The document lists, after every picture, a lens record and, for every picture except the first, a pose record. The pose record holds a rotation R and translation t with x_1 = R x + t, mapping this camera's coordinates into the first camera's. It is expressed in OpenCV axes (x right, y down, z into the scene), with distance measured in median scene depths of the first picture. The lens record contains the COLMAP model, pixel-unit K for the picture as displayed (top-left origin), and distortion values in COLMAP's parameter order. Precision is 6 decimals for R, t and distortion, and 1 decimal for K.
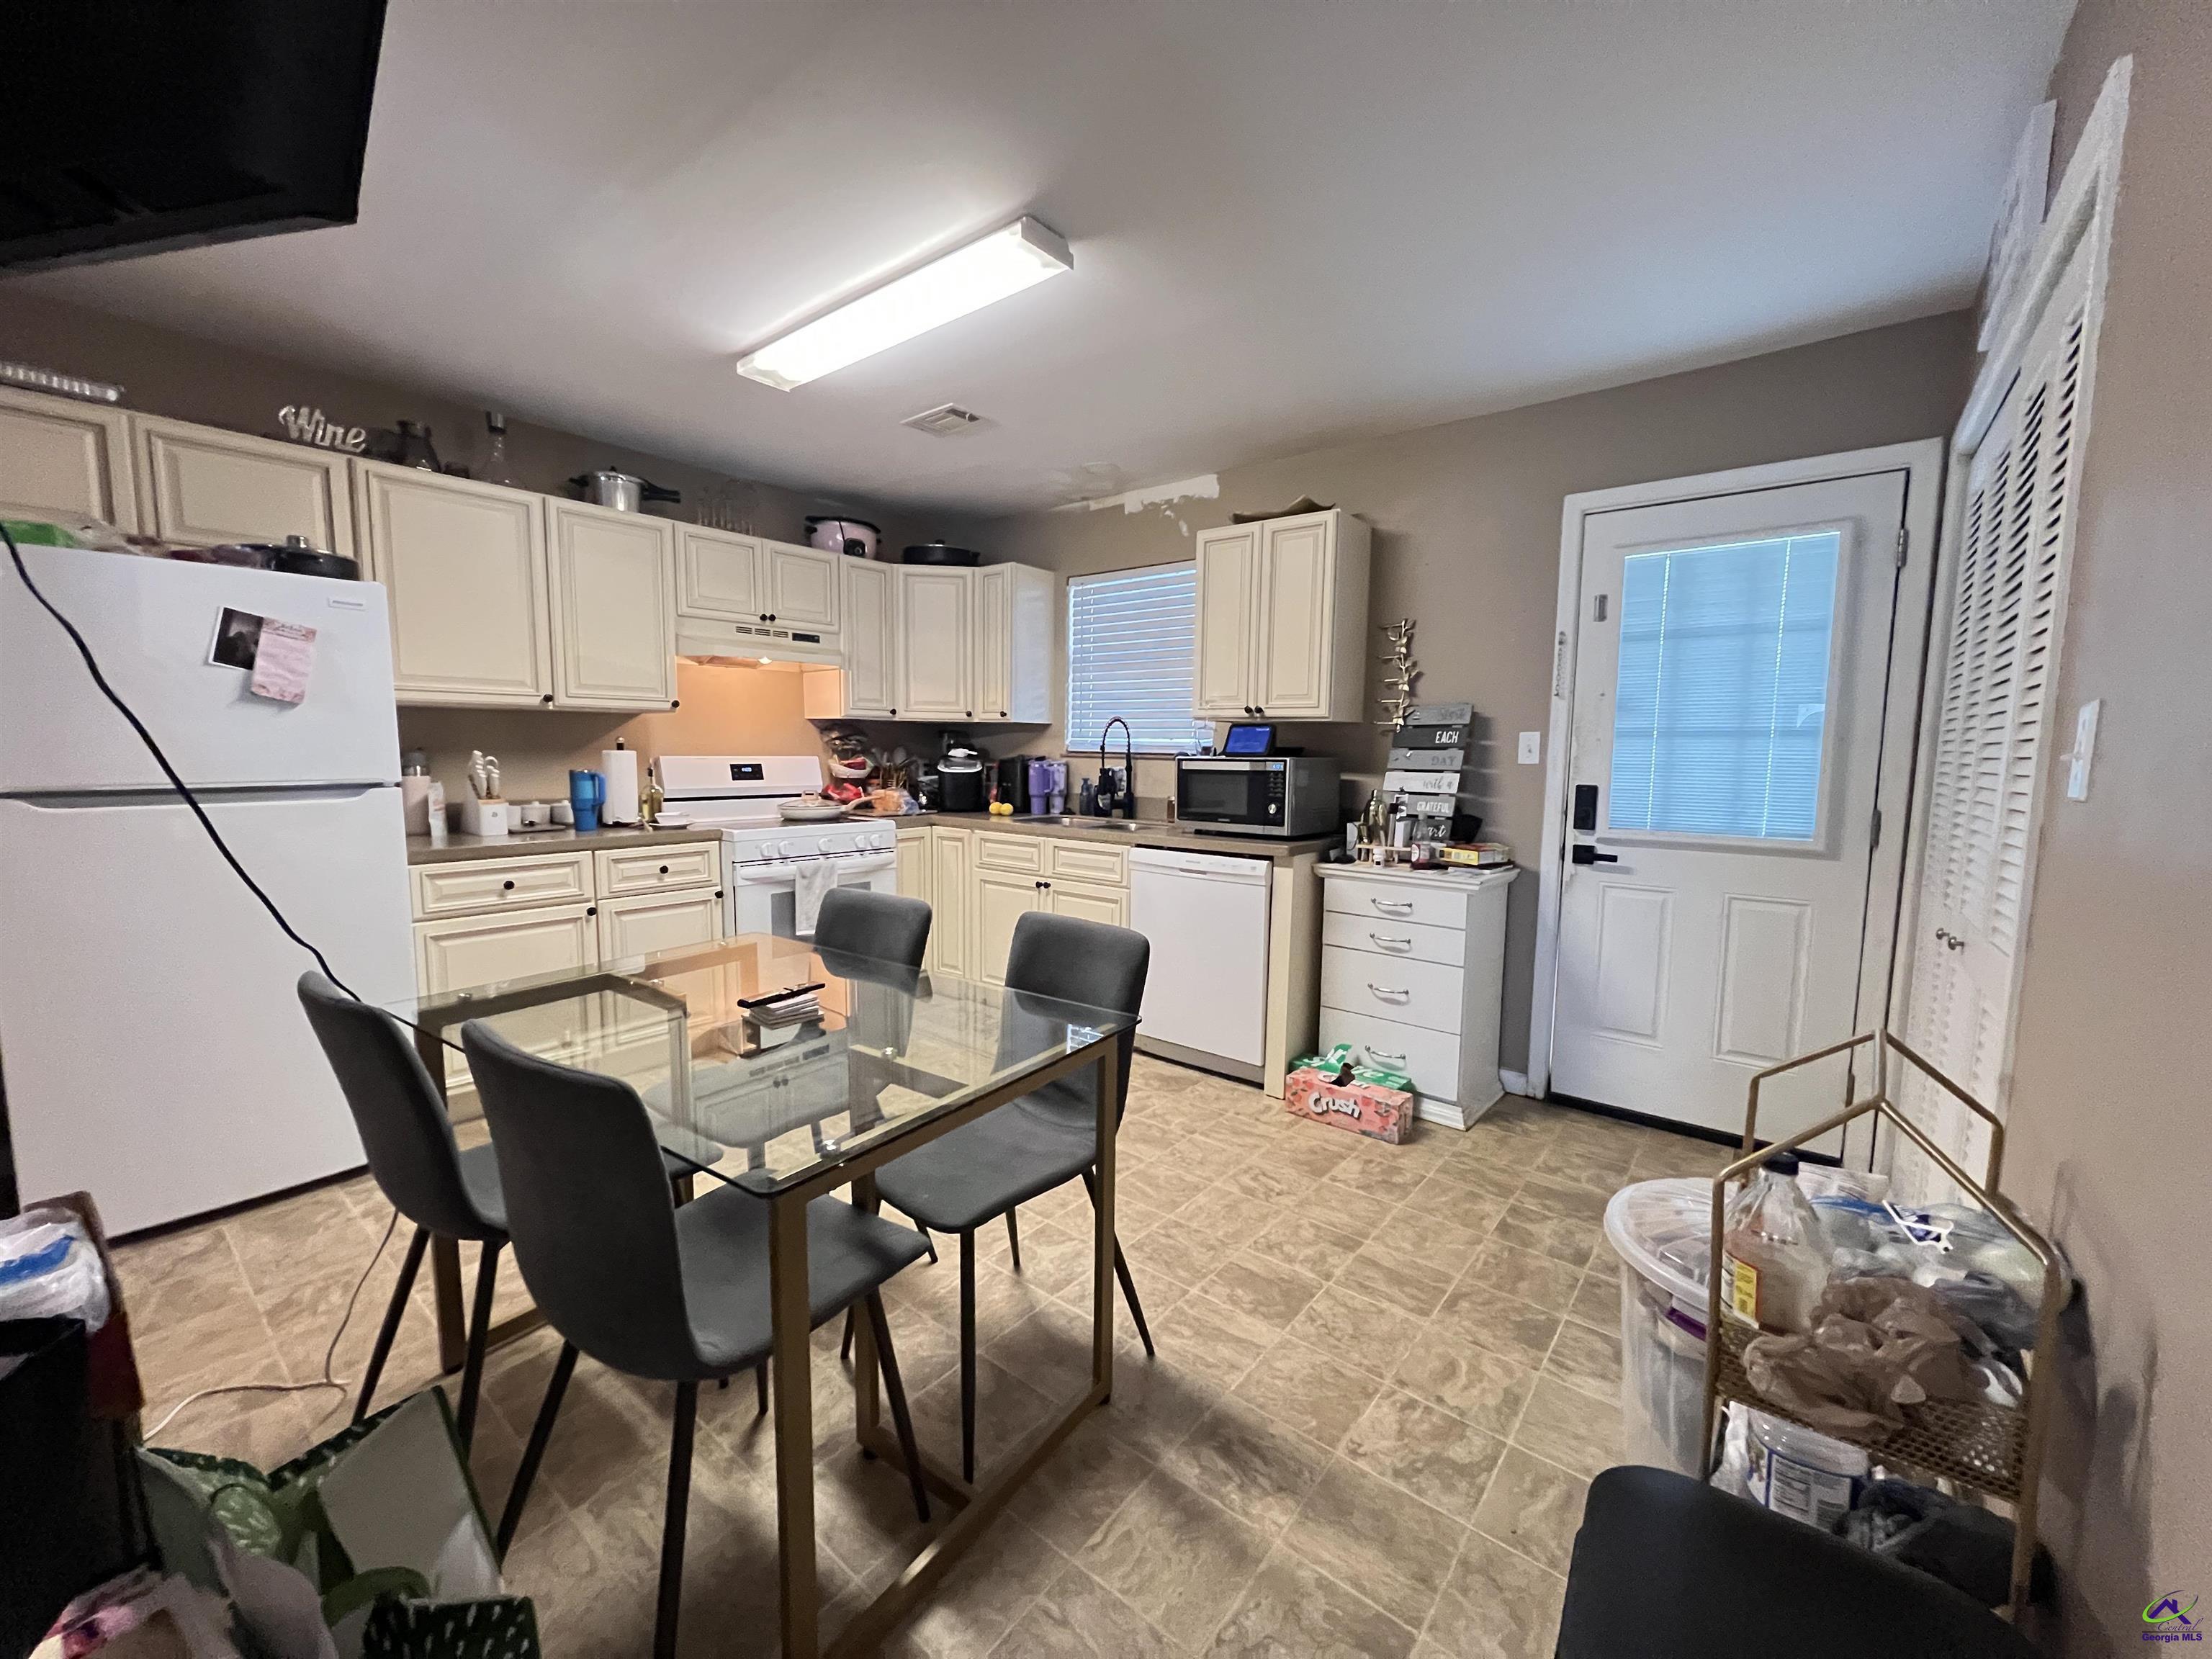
lens RADIAL K [[889.6, 0, 1111.3], [0, 889.6, 834.3], [0, 0, 1]] dist [-0.003171, 0.000407]
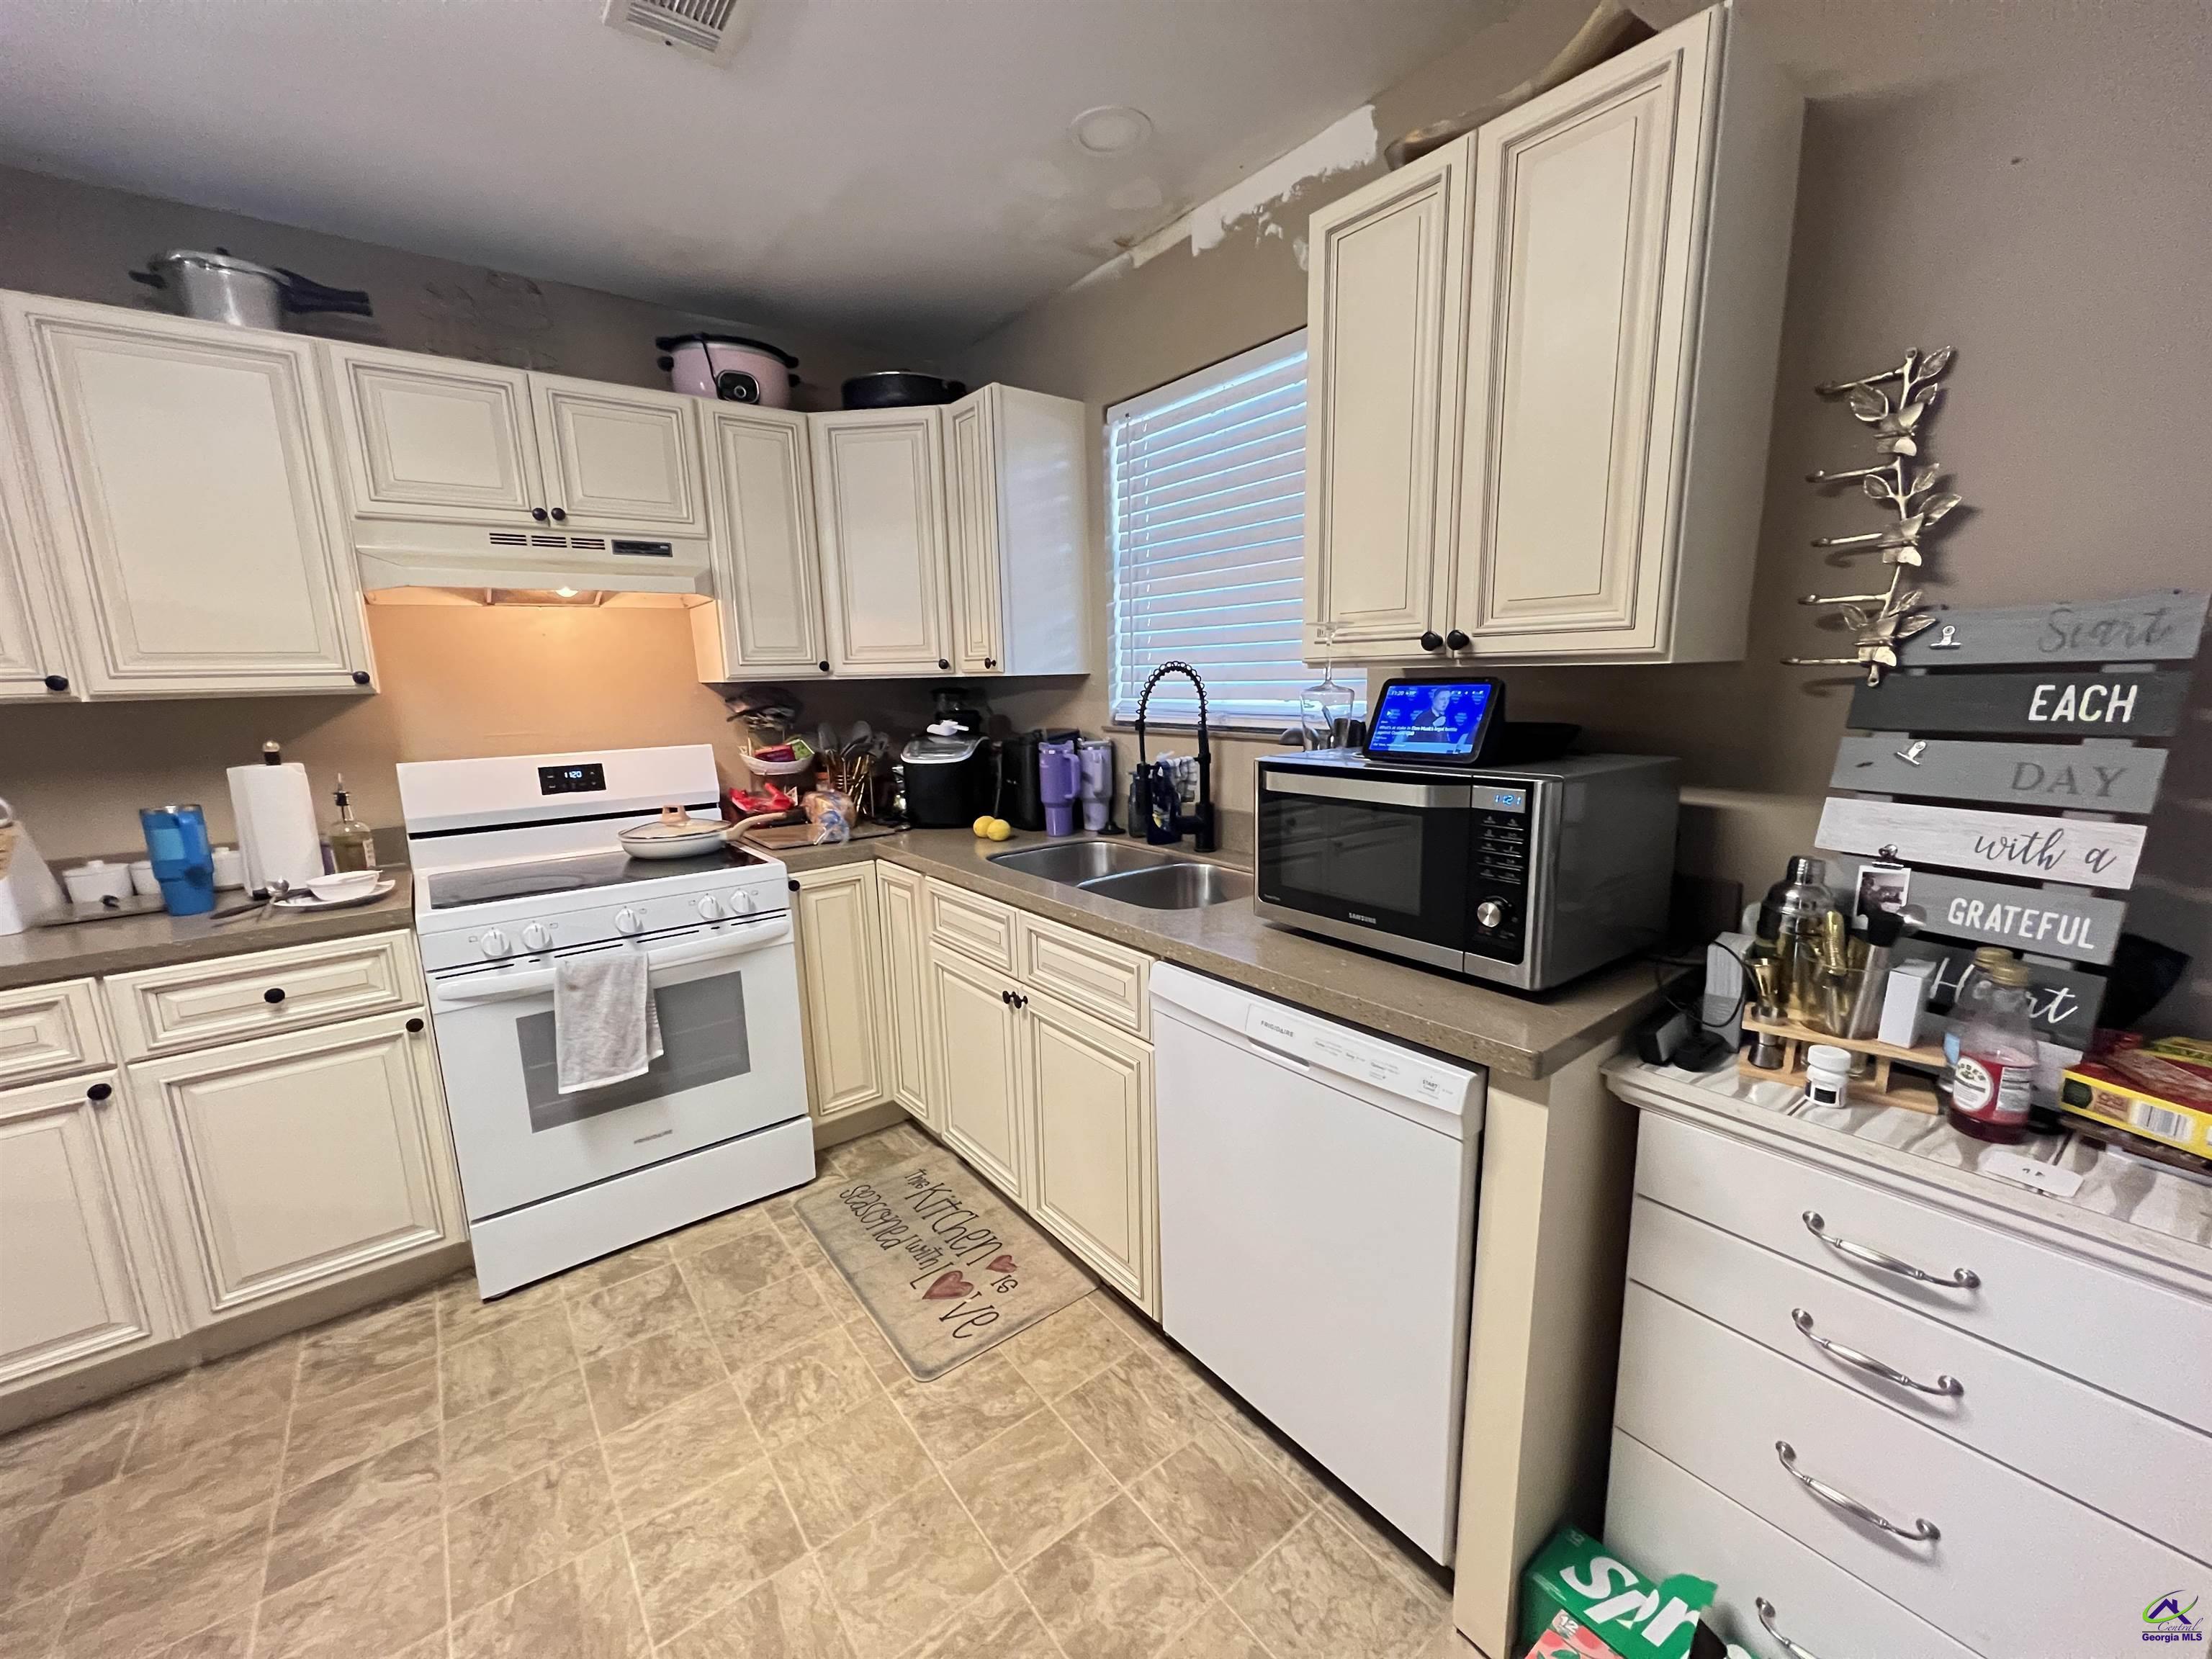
lens RADIAL K [[889.6, 0, 1105.0], [0, 889.6, 834.3], [0, 0, 1]] dist [-0.003171, 0.000407]
pose [[0.972223, 0.003518, -0.234032, 0.095213], [0.015609, 0.996687, 0.079824, -0.079145], [0.233537, -0.081260, 0.968946, 0.516182]]
